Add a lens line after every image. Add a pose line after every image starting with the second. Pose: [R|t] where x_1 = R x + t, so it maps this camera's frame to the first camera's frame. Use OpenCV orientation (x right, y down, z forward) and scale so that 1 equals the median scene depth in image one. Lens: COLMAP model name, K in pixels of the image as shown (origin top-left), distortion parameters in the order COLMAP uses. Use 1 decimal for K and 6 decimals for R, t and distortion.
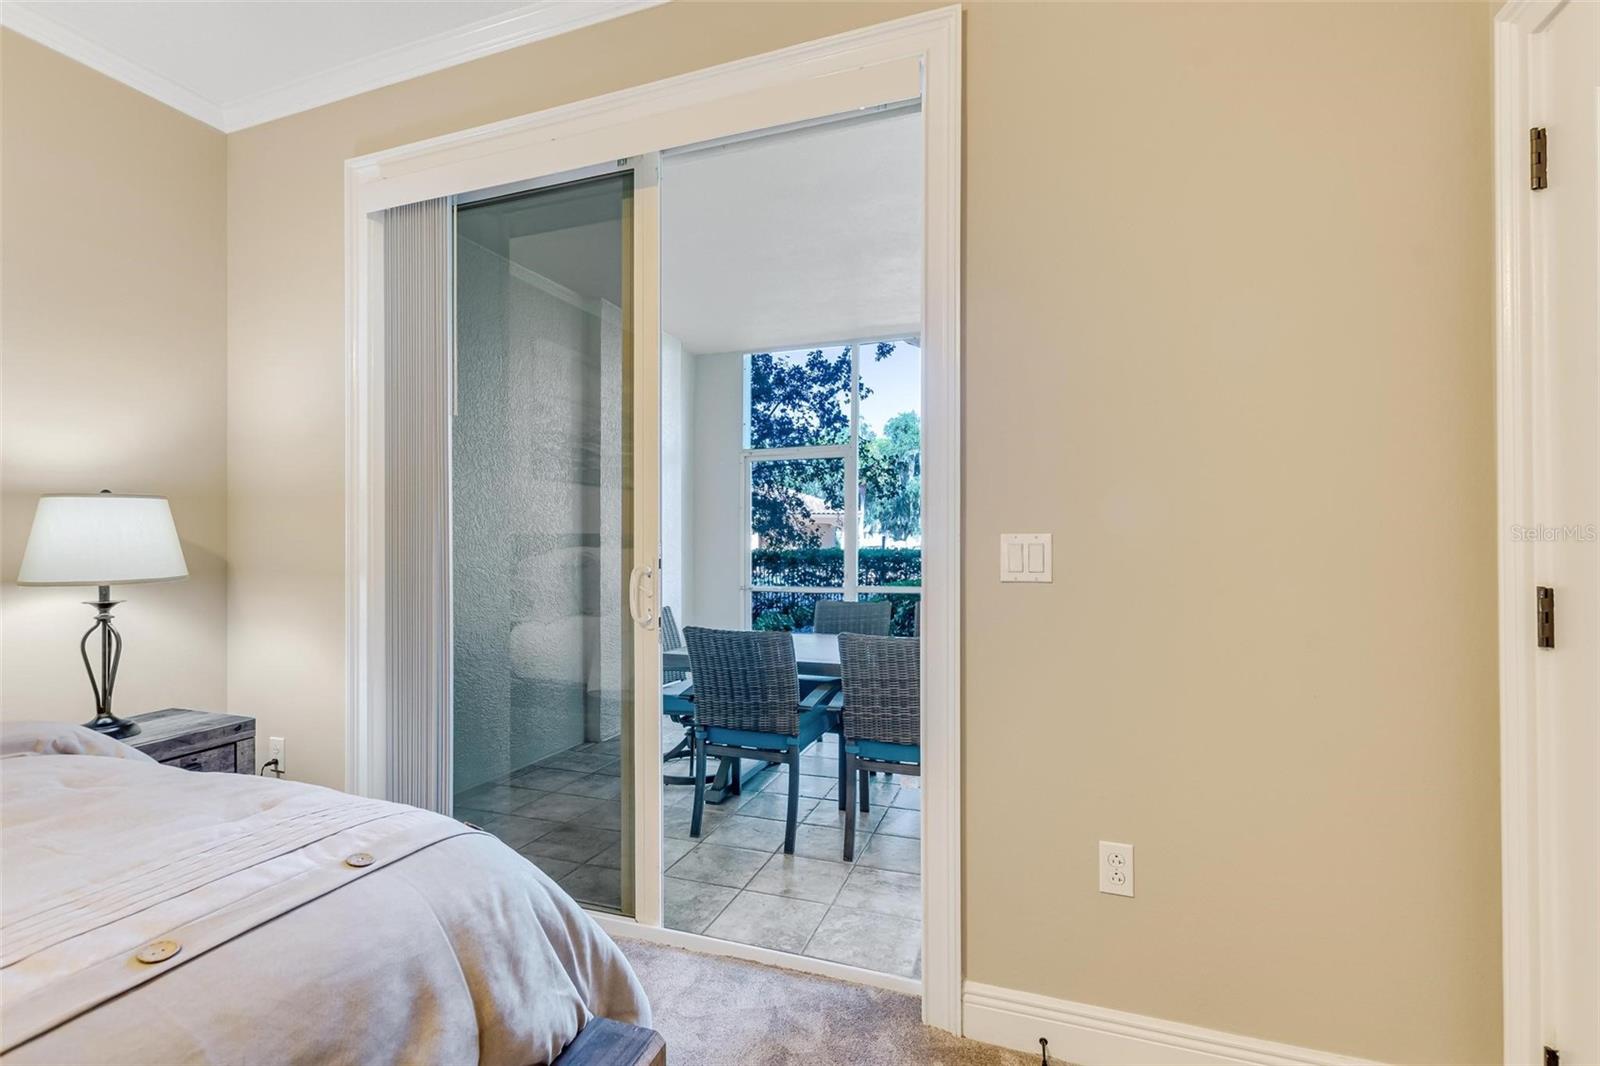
lens RADIAL K [[703.4, 0, 797.9], [0, 703.4, 551.6], [0, 0, 1]] dist [-0.000095, -0.000129]
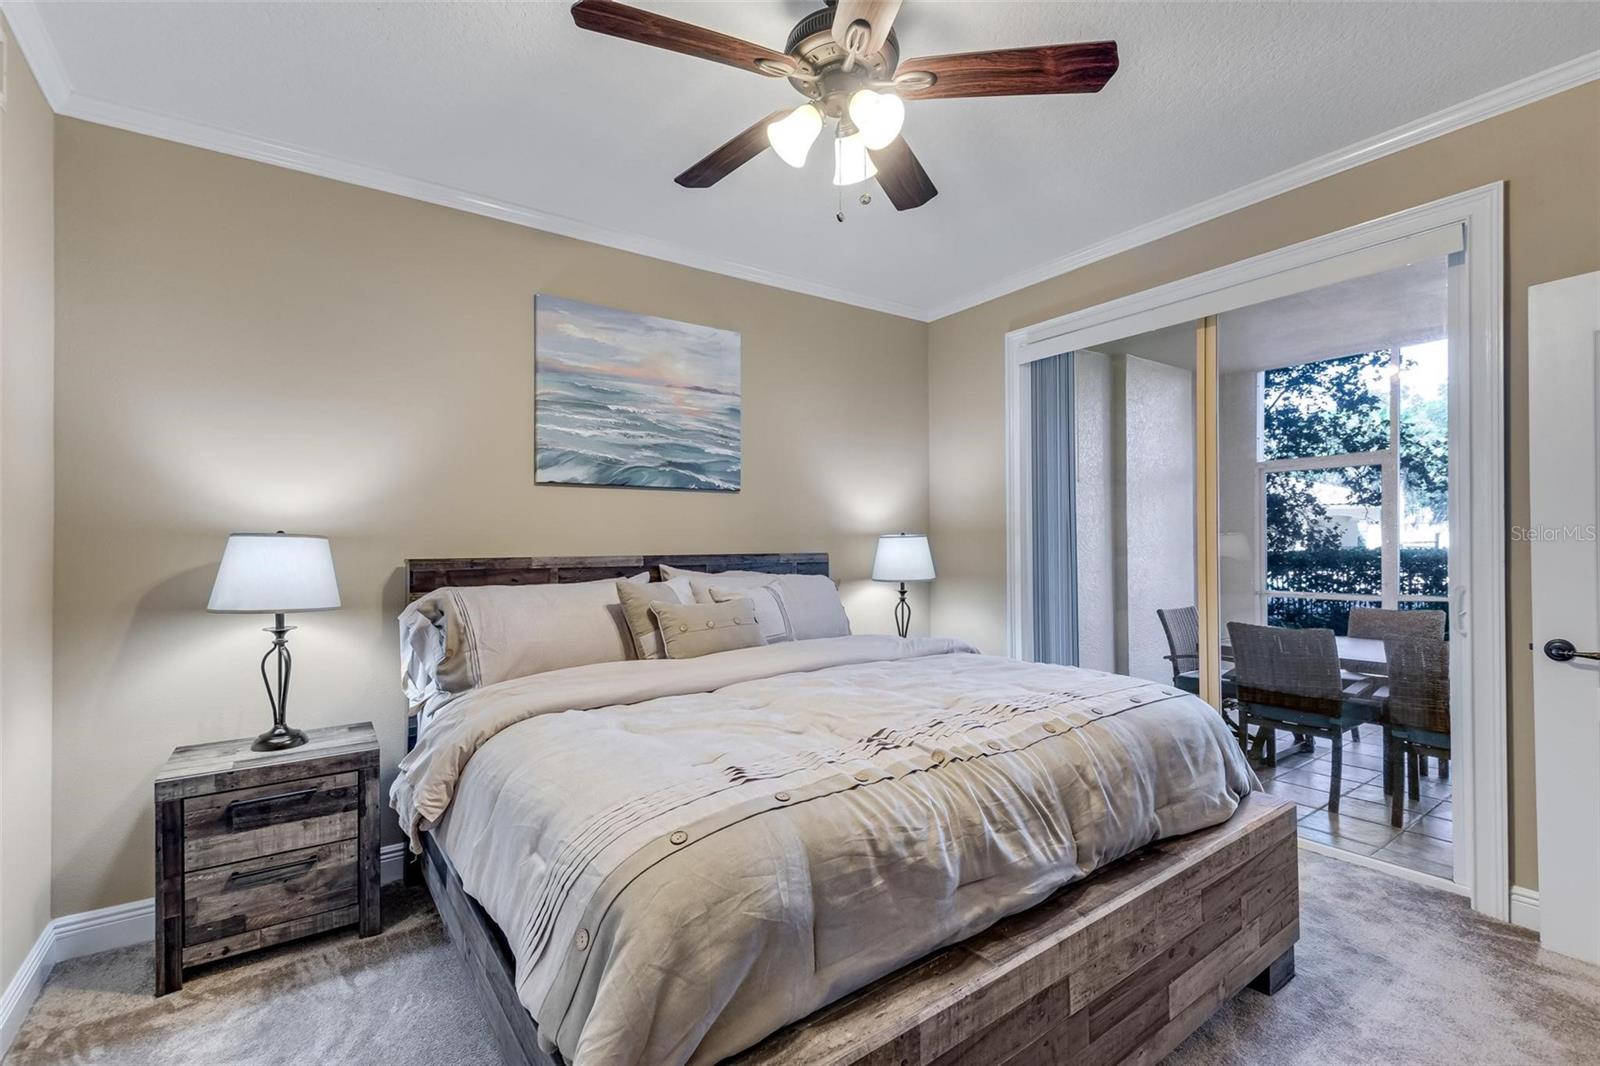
lens RADIAL K [[712.5, 0, 797.1], [0, 712.5, 536.3], [0, 0, 1]] dist [0.001819, -0.000556]
pose [[0.818875, -0.011147, -0.573864, -0.029161], [0.001597, 0.999852, -0.017142, -0.015583], [0.573970, 0.013121, 0.818771, -0.275628]]
